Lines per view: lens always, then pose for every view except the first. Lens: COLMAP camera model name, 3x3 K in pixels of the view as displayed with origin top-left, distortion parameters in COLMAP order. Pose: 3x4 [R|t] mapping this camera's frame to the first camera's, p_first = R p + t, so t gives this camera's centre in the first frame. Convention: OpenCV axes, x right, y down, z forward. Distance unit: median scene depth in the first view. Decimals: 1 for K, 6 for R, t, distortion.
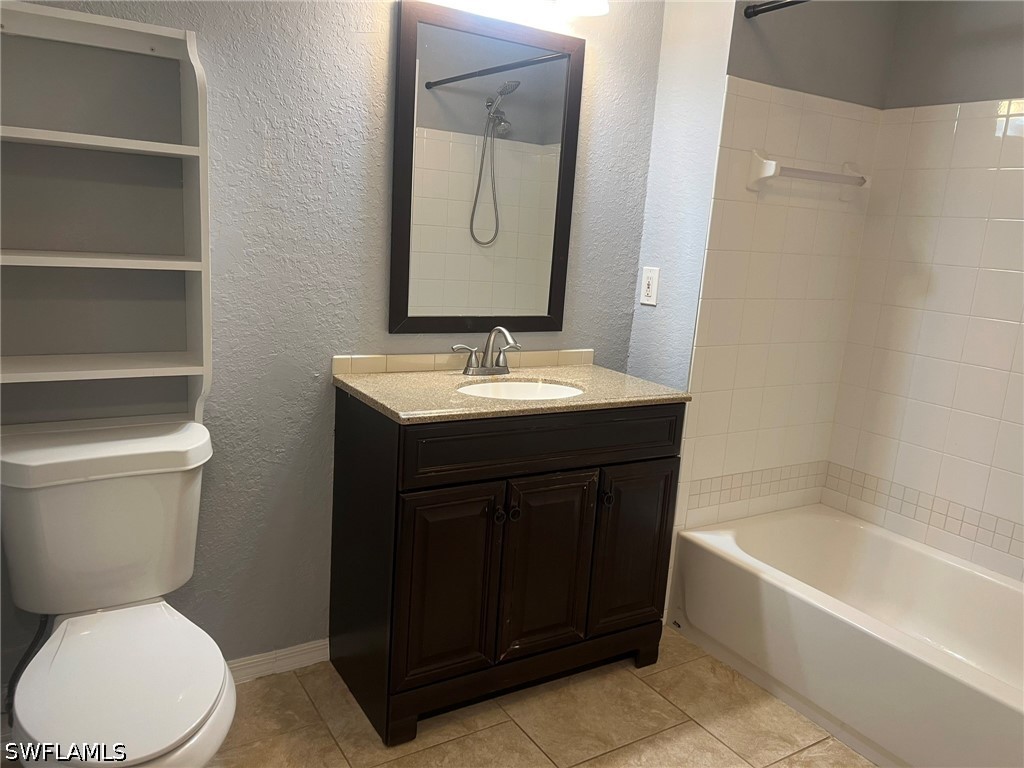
lens RADIAL K [[764.2, 0, 519.0], [0, 764.2, 388.3], [0, 0, 1]] dist [0.059438, -0.073137]
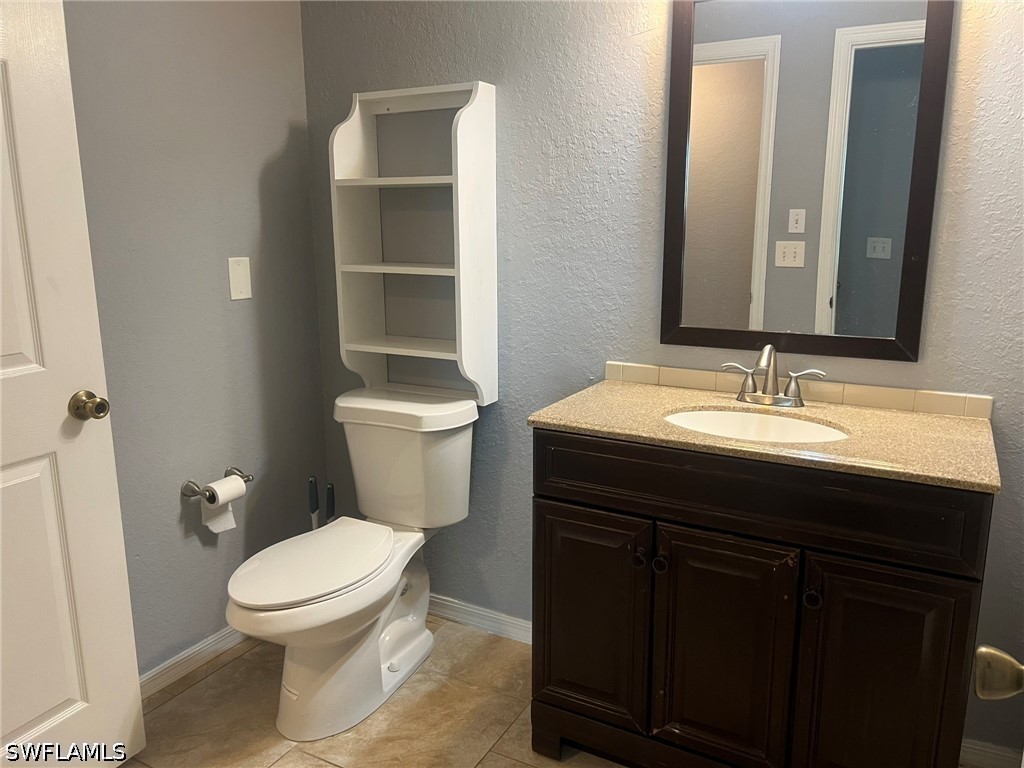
lens RADIAL K [[764.2, 0, 515.6], [0, 764.2, 379.9], [0, 0, 1]] dist [0.059438, -0.073137]
pose [[0.492135, 0.108441, -0.863738, 0.592785], [-0.141741, 0.988952, 0.043402, -0.046242], [0.858902, 0.101067, 0.502068, 0.407434]]
